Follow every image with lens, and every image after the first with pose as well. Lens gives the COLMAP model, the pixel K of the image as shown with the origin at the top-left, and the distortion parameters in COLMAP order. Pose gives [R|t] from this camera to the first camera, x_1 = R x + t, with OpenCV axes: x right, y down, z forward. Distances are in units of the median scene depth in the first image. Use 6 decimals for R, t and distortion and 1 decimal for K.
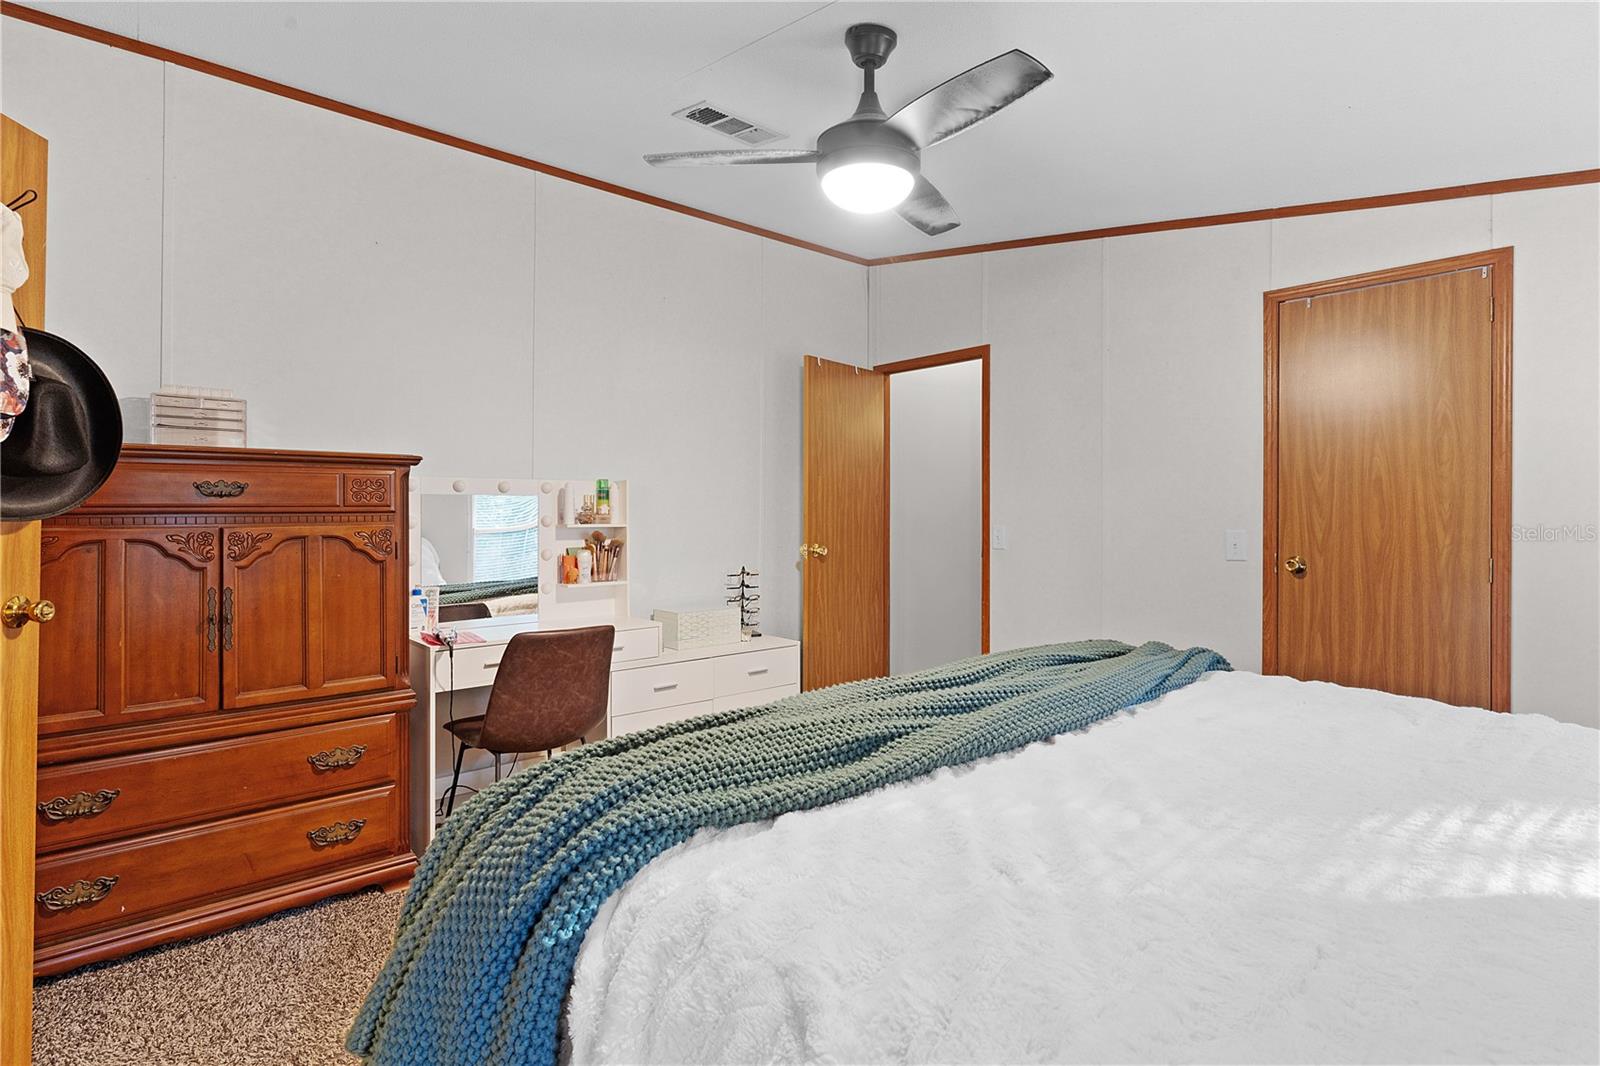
lens RADIAL K [[773.5, 0, 798.6], [0, 773.5, 516.9], [0, 0, 1]] dist [0.000932, 0.000427]
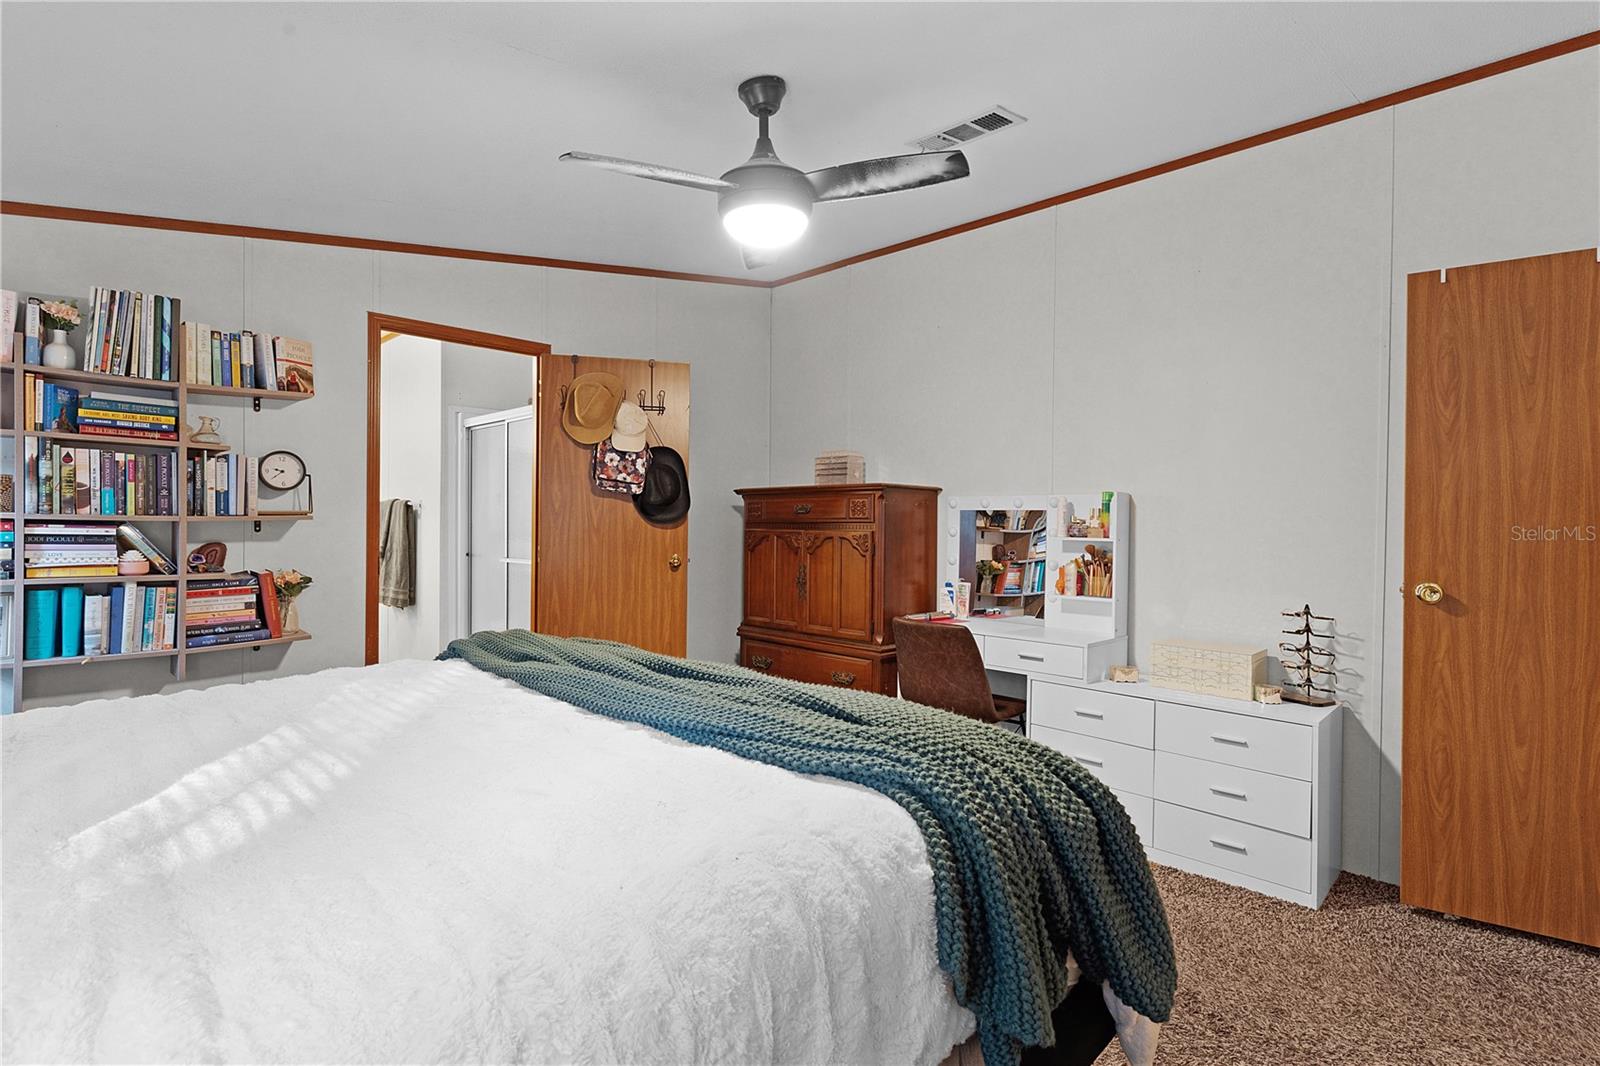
lens RADIAL K [[773.5, 0, 798.6], [0, 773.5, 516.9], [0, 0, 1]] dist [0.000932, 0.000427]
pose [[0.082200, -0.007861, -0.996585, 0.910441], [-0.018014, 0.999794, -0.009372, -0.000683], [0.996453, 0.018722, 0.082042, 0.731911]]
